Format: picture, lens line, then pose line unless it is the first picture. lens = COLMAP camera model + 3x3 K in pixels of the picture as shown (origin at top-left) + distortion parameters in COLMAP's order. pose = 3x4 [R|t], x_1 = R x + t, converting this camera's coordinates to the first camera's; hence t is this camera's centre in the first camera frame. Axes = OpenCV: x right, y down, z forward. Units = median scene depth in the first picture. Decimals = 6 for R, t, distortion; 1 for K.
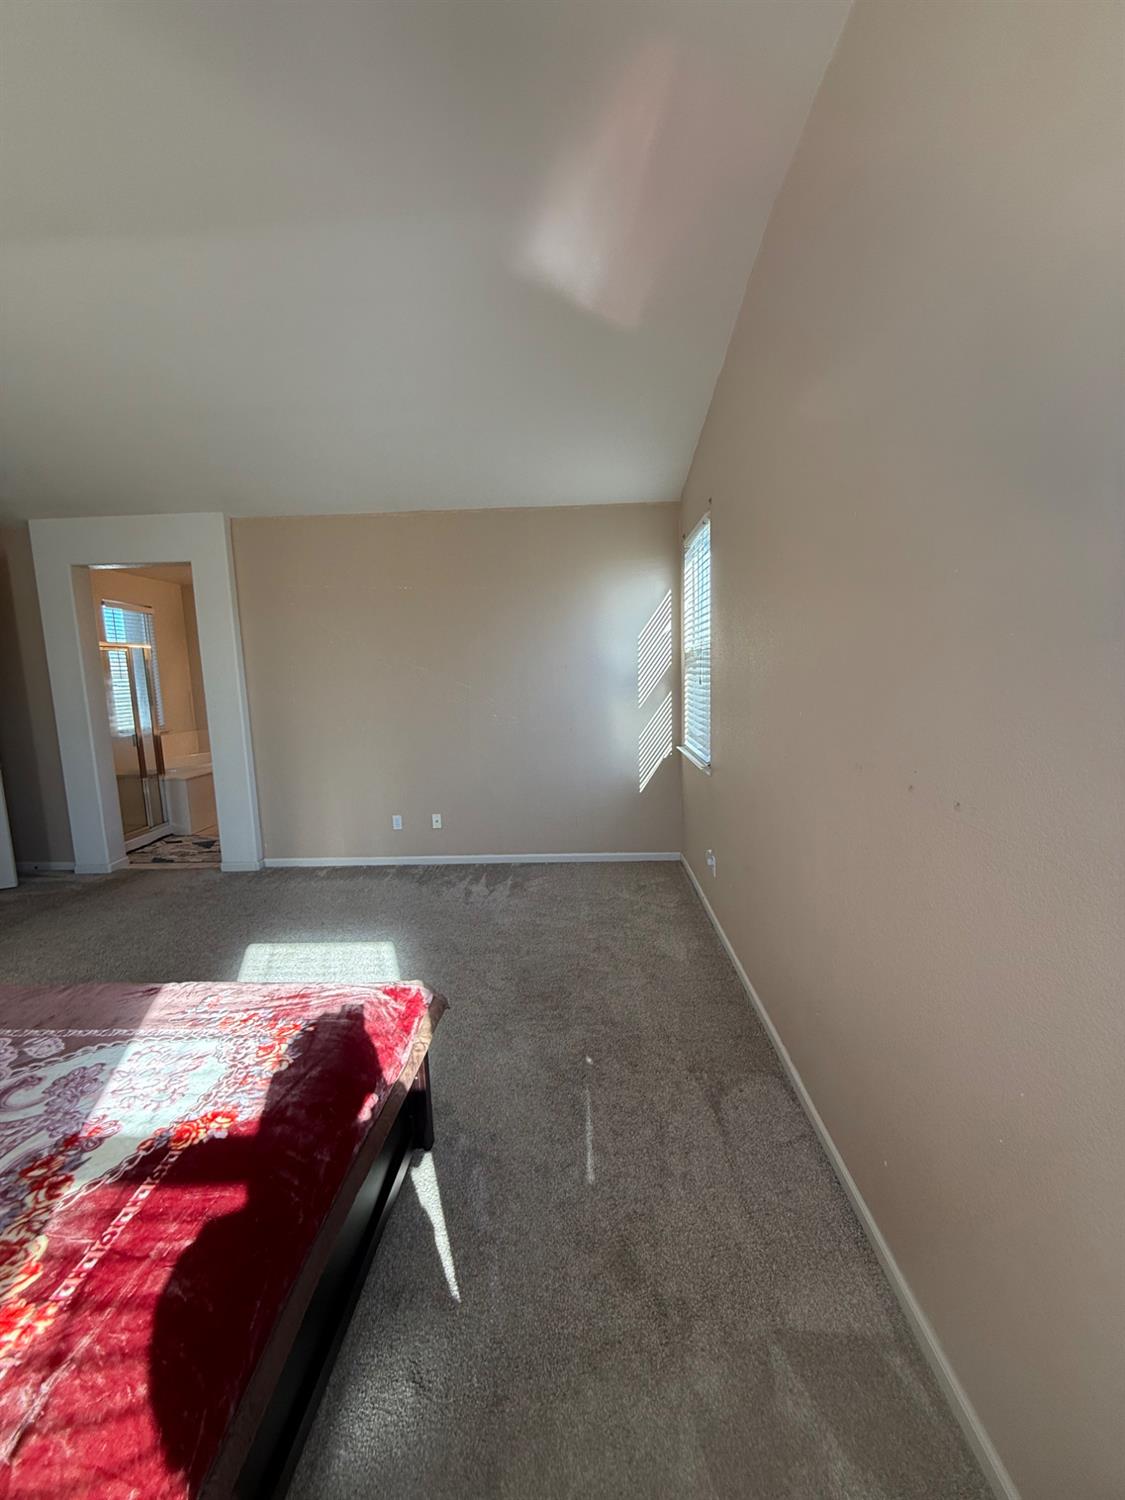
lens RADIAL K [[597.1, 0, 563.5], [0, 597.1, 745.9], [0, 0, 1]] dist [-0.001208, 0.000177]
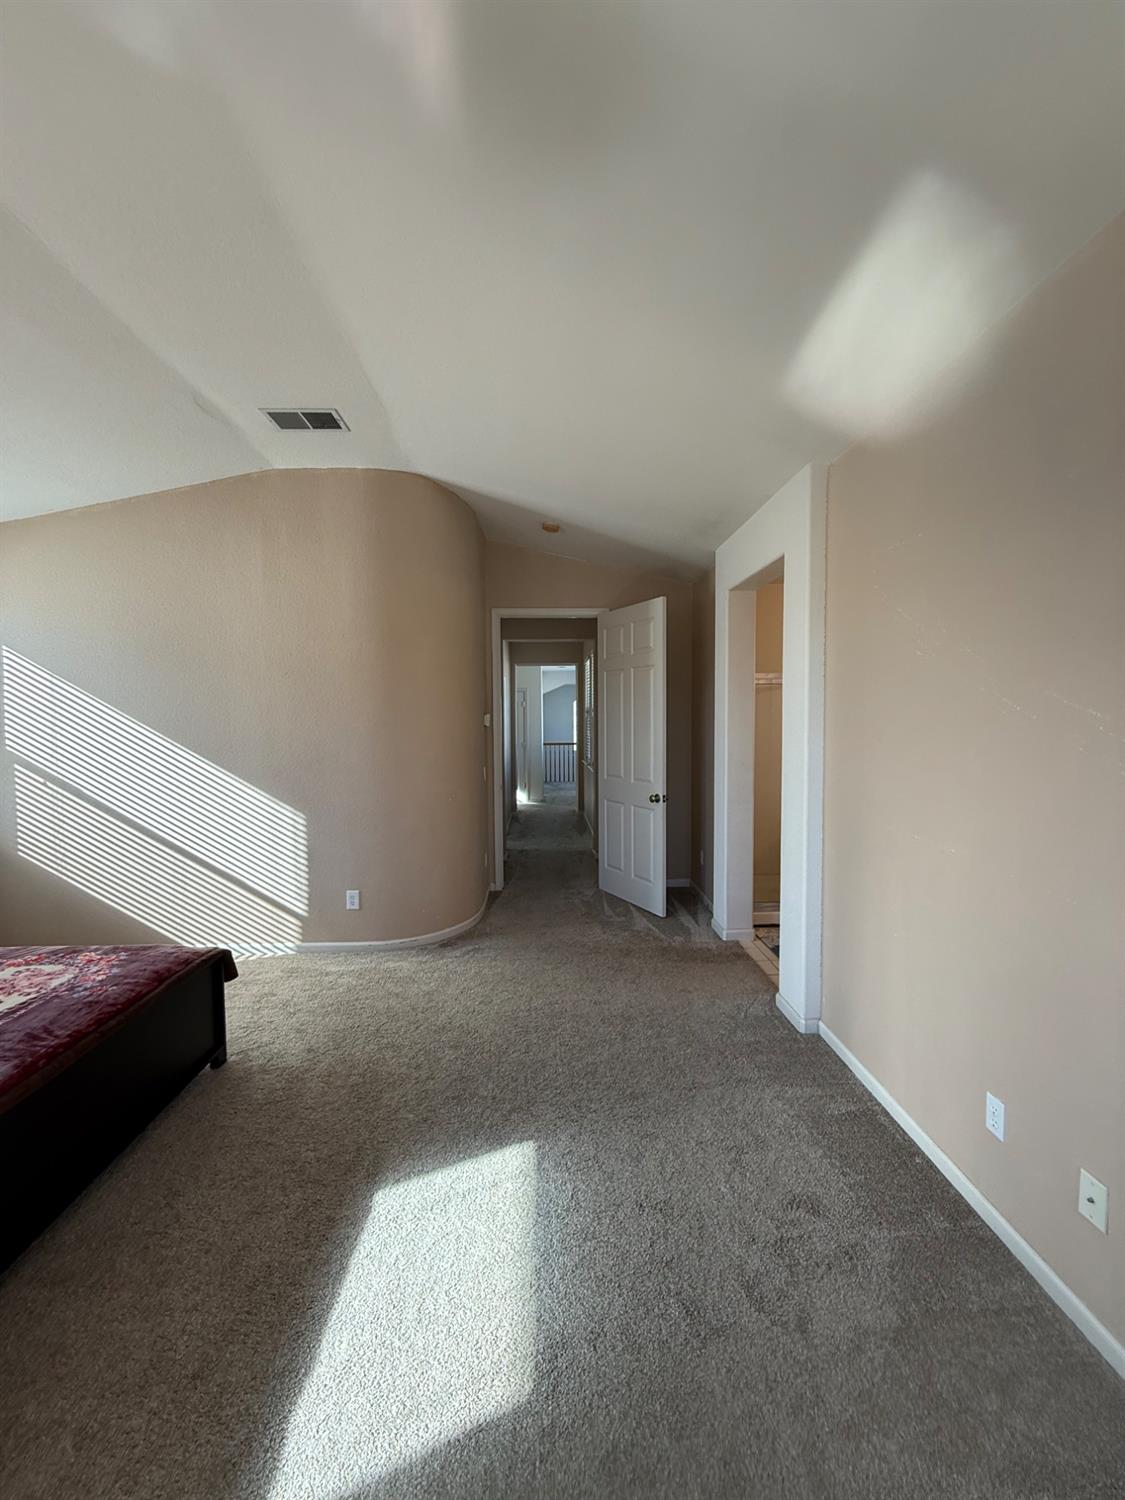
lens RADIAL K [[597.1, 0, 563.5], [0, 597.1, 745.9], [0, 0, 1]] dist [-0.001208, 0.000177]
pose [[0.081284, 0.074673, -0.993890, 0.149505], [-0.125566, 0.990011, 0.064112, -0.246093], [0.988750, 0.119588, 0.089848, 1.760287]]
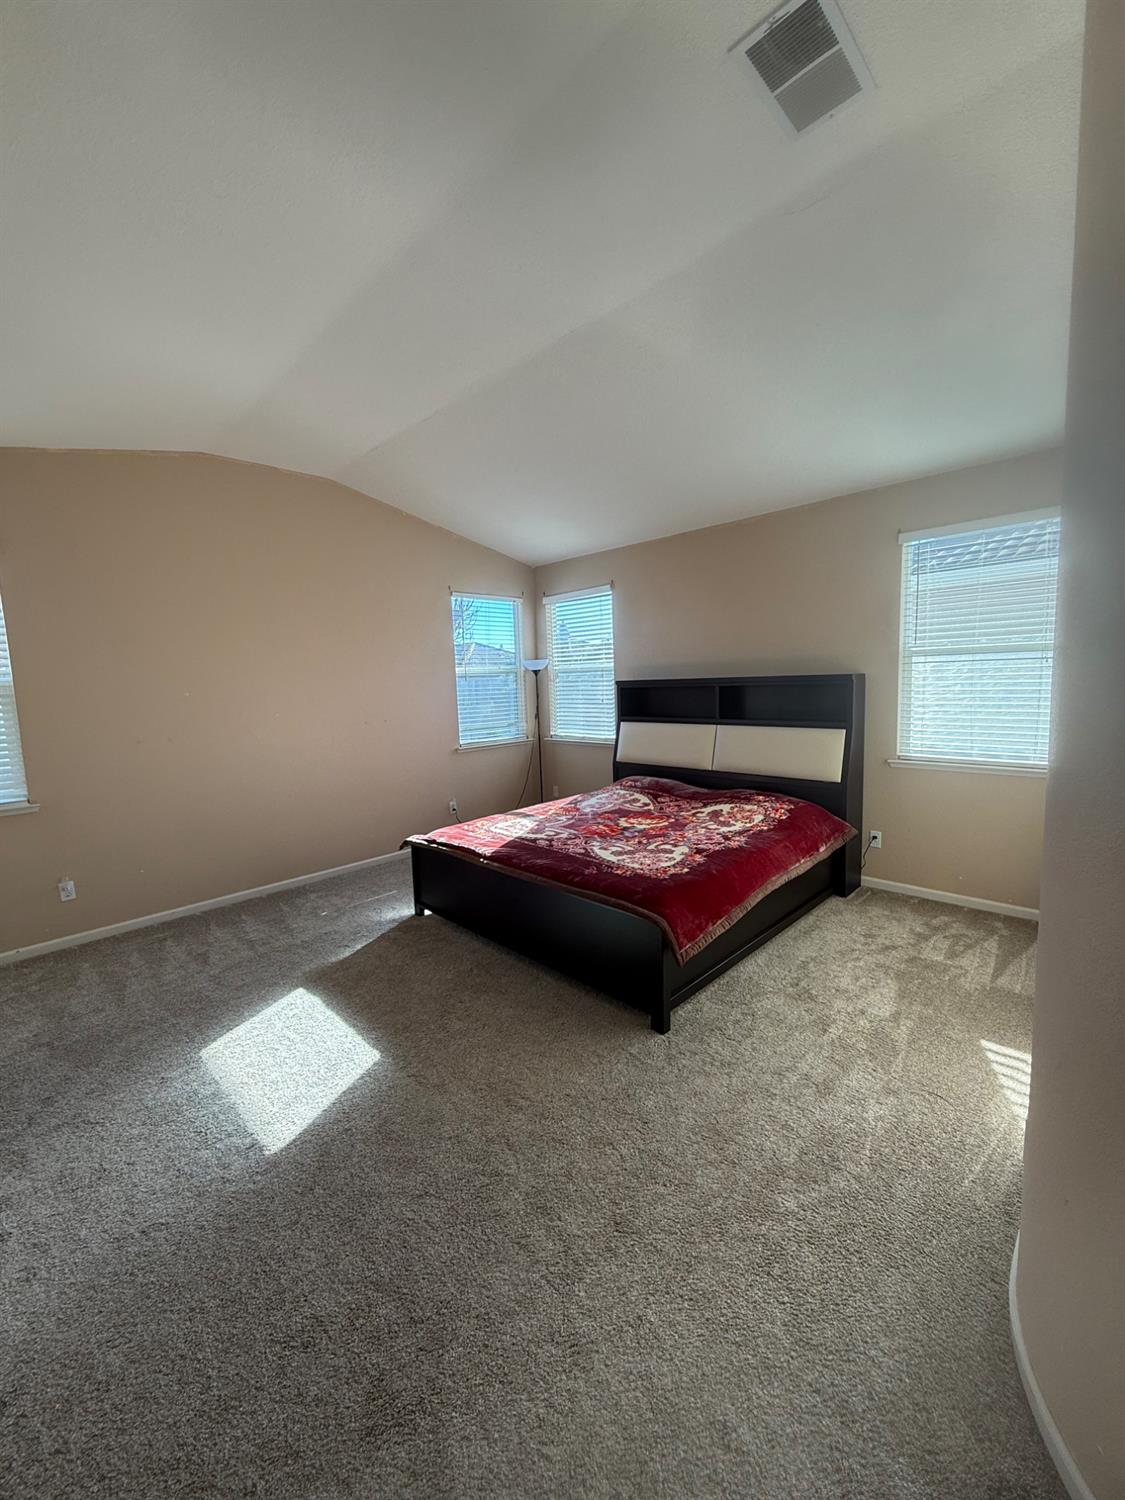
lens RADIAL K [[597.1, 0, 563.5], [0, 597.1, 745.9], [0, 0, 1]] dist [-0.001208, 0.000177]
pose [[-0.740352, -0.023029, 0.671825, -2.134698], [0.143817, 0.970846, 0.191766, -0.240822], [-0.656654, 0.238594, -0.715456, 2.169057]]
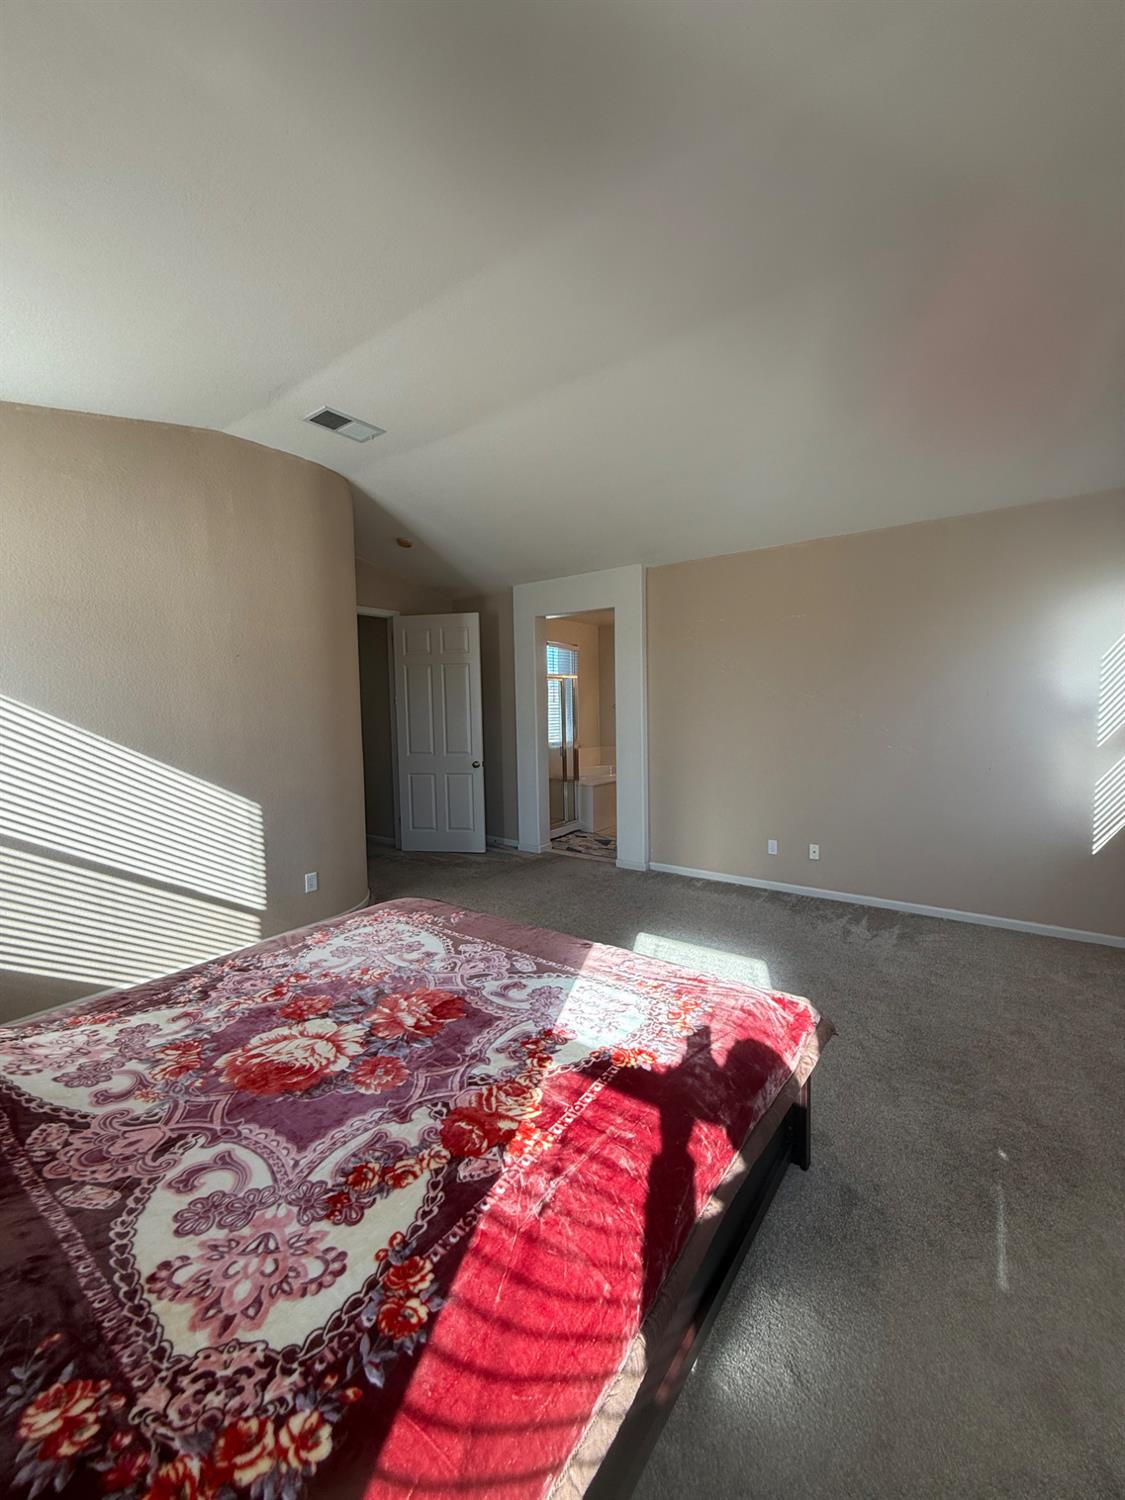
lens RADIAL K [[597.1, 0, 563.5], [0, 597.1, 745.9], [0, 0, 1]] dist [-0.001208, 0.000177]
pose [[0.827013, 0.053210, -0.559658, -0.039286], [-0.078260, 0.996714, -0.020882, 0.016374], [0.556708, 0.061069, 0.828460, -0.114833]]
